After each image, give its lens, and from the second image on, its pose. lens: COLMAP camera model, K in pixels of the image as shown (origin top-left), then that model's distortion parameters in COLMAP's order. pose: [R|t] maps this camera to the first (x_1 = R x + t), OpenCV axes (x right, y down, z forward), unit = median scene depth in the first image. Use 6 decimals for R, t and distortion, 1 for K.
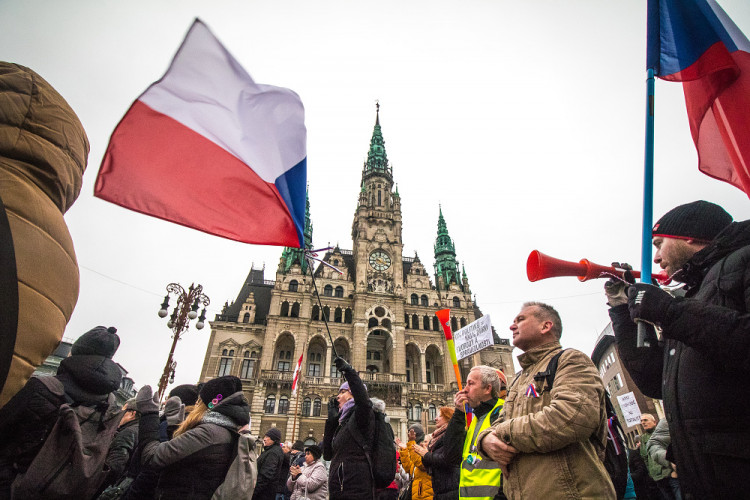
lens RADIAL K [[366.8, 0, 378.0], [0, 366.8, 255.4], [0, 0, 1]] dist [0.004727, -0.008764]
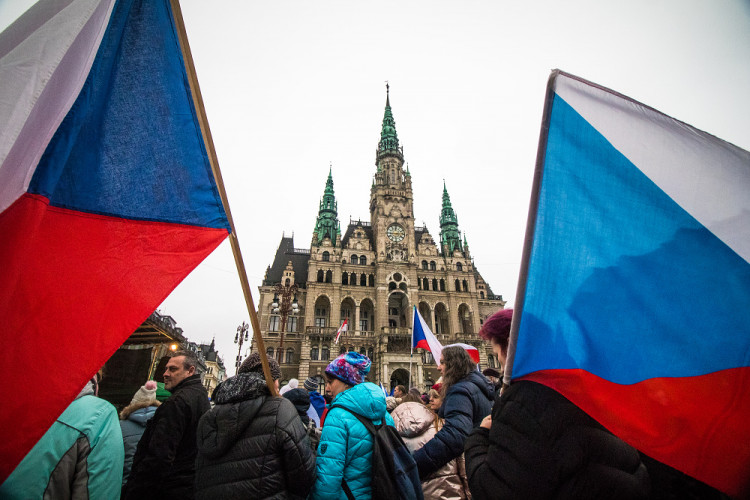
lens RADIAL K [[347.1, 0, 376.9], [0, 347.1, 232.9], [0, 0, 1]] dist [-0.005654, -0.008626]
pose [[0.999938, -0.008059, 0.007723, -0.066797], [0.007364, 0.996255, 0.086145, -0.086707], [-0.008389, -0.086082, 0.996253, -0.127287]]
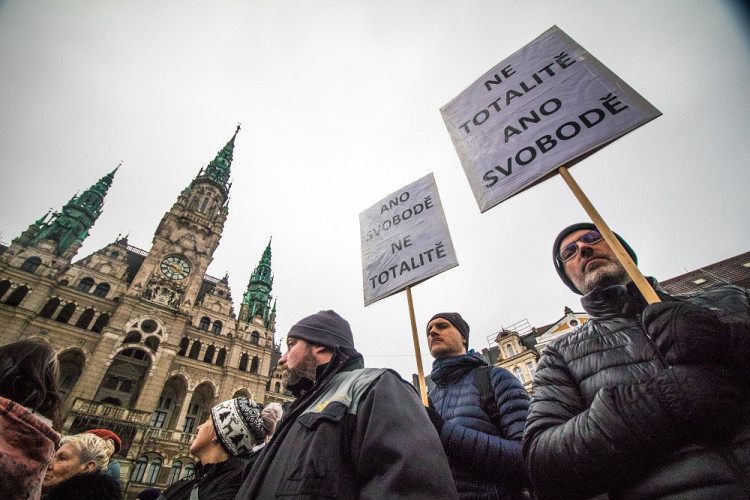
lens RADIAL K [[347.1, 0, 361.3], [0, 347.1, 243.1], [0, 0, 1]] dist [-0.005654, -0.008626]
pose [[0.896062, 0.287592, 0.338176, 0.102185], [-0.205603, 0.944009, -0.258021, 0.079372], [-0.393446, 0.161672, 0.905021, 0.129581]]
